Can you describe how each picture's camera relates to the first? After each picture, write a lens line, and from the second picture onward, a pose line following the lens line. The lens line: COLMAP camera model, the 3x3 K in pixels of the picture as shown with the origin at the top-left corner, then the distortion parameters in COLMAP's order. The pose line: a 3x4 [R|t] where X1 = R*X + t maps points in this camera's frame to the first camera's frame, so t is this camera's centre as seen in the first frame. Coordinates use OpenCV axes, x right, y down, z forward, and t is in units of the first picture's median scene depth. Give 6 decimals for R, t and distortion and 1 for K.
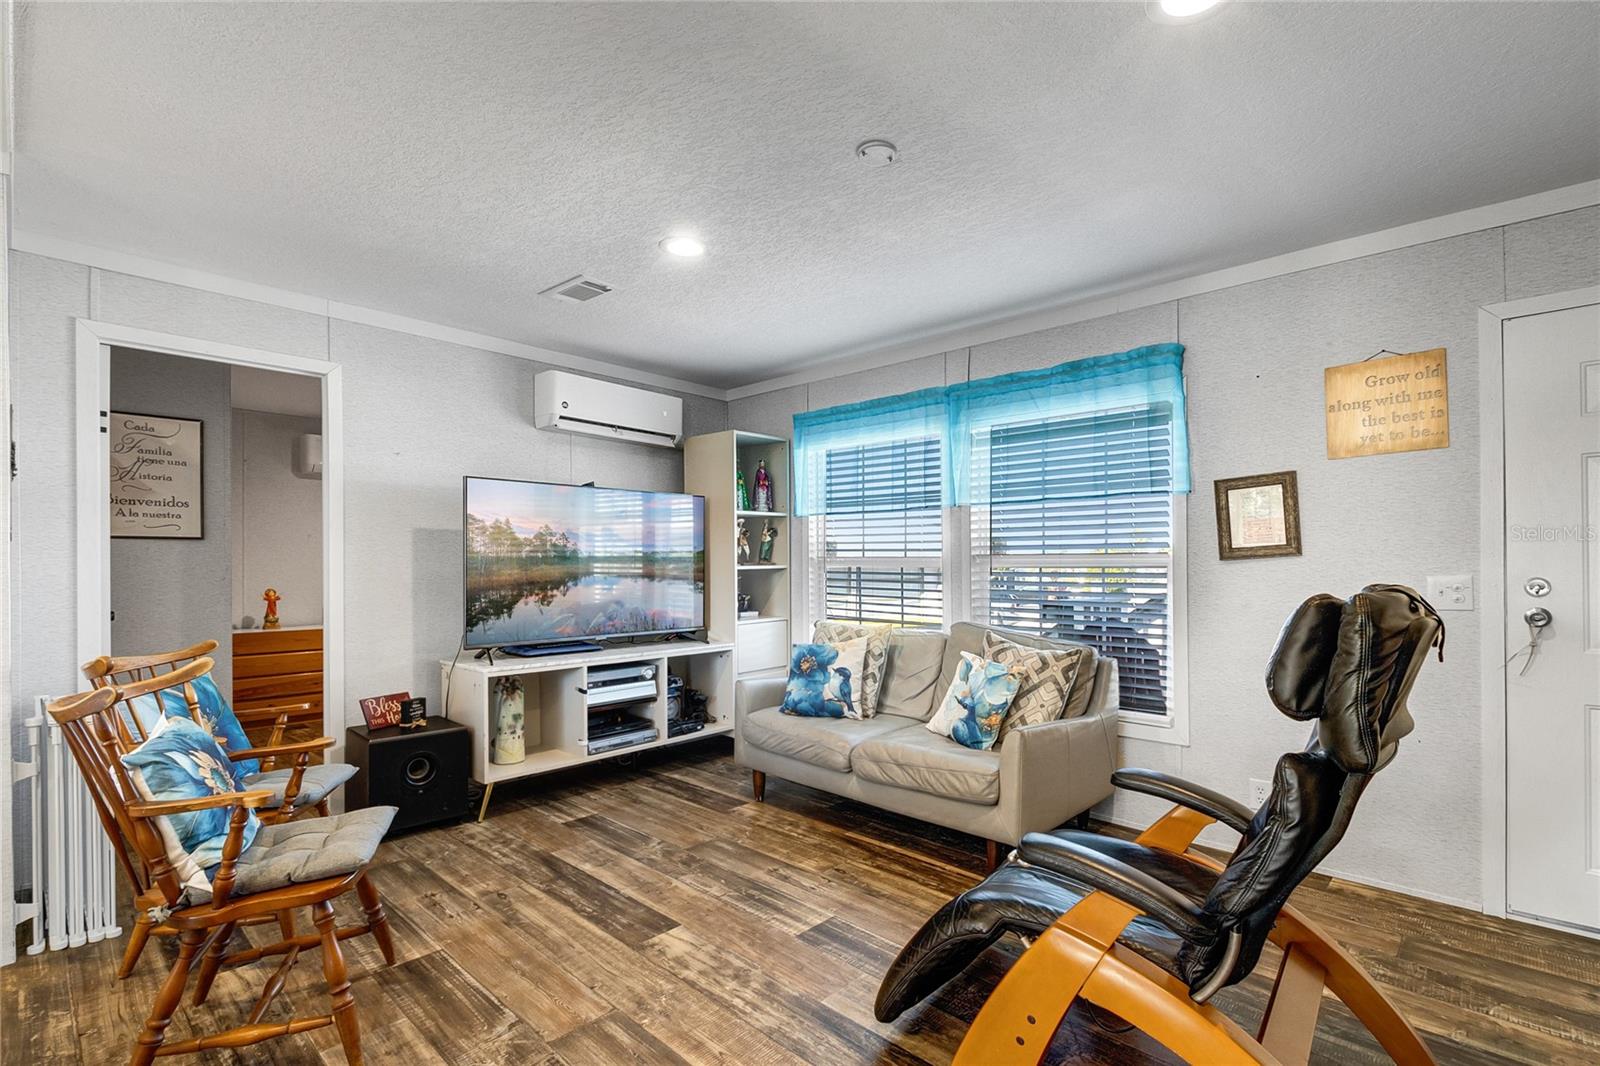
lens RADIAL K [[730.4, 0, 823.2], [0, 730.4, 539.1], [0, 0, 1]] dist [0.003533, -0.000375]
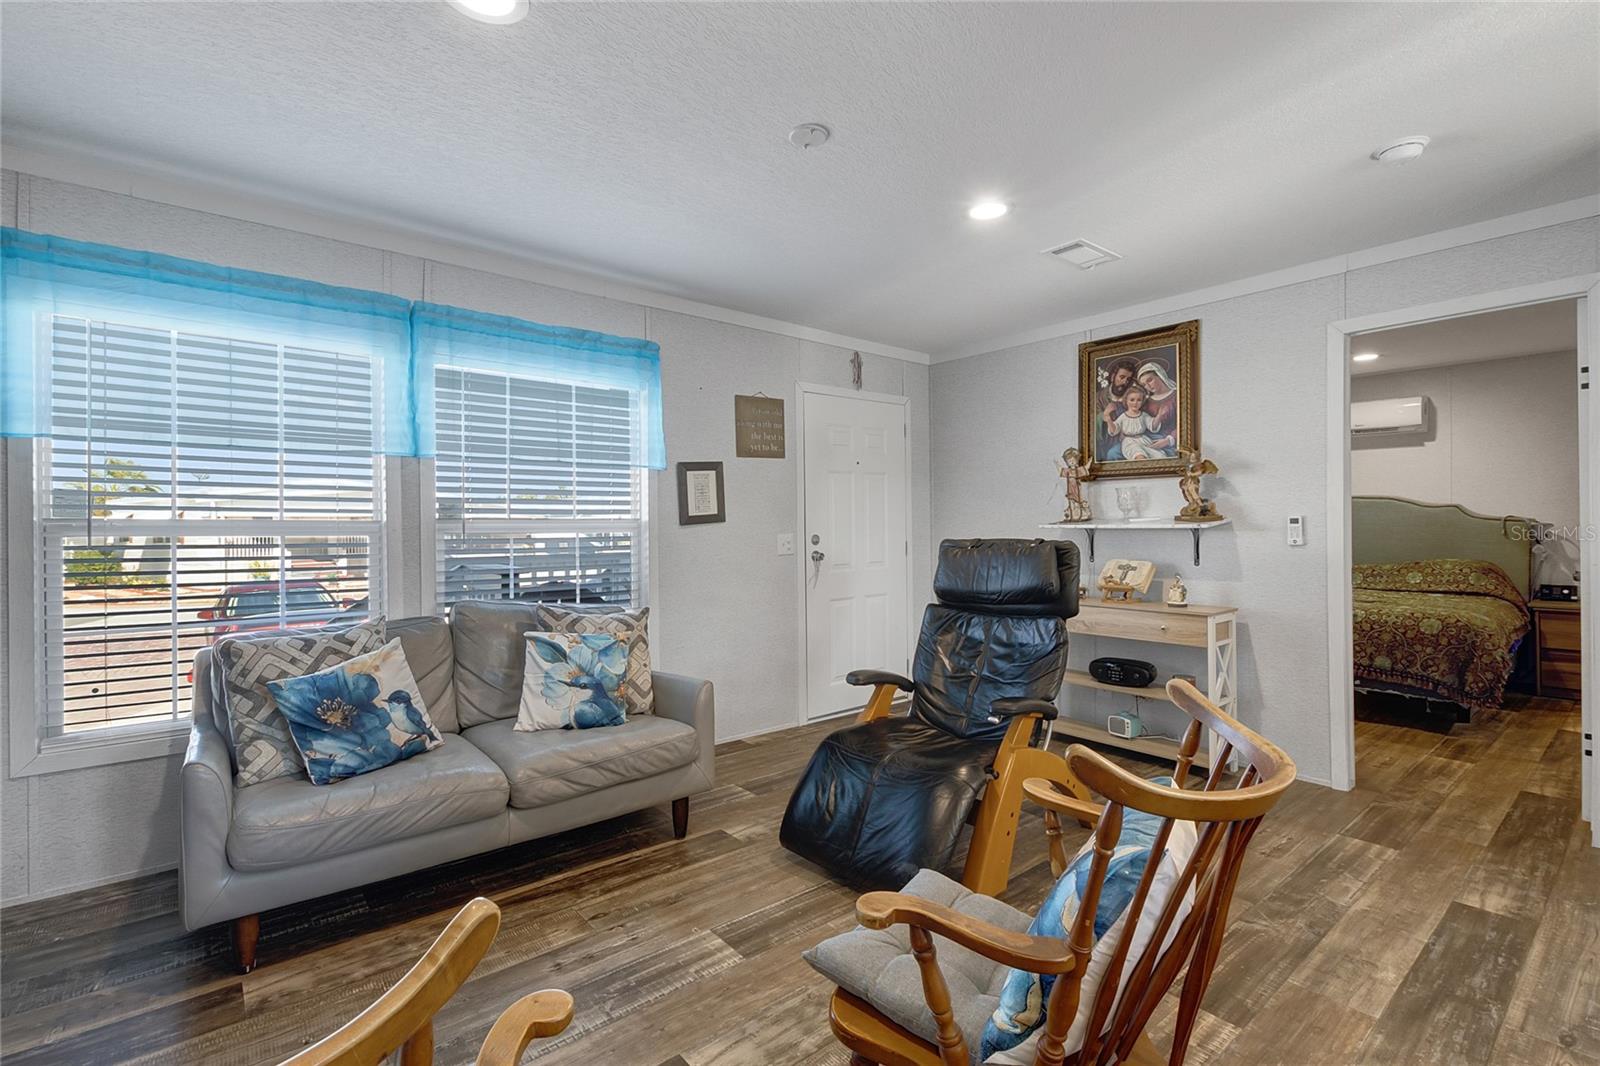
lens RADIAL K [[717.5, 0, 807.7], [0, 717.5, 492.7], [0, 0, 1]] dist [0.002144, -0.000052]
pose [[0.137695, 0.042315, 0.989570, -0.687364], [-0.031063, 0.998780, -0.038386, 0.013811], [-0.989987, -0.025454, 0.138841, 0.627453]]
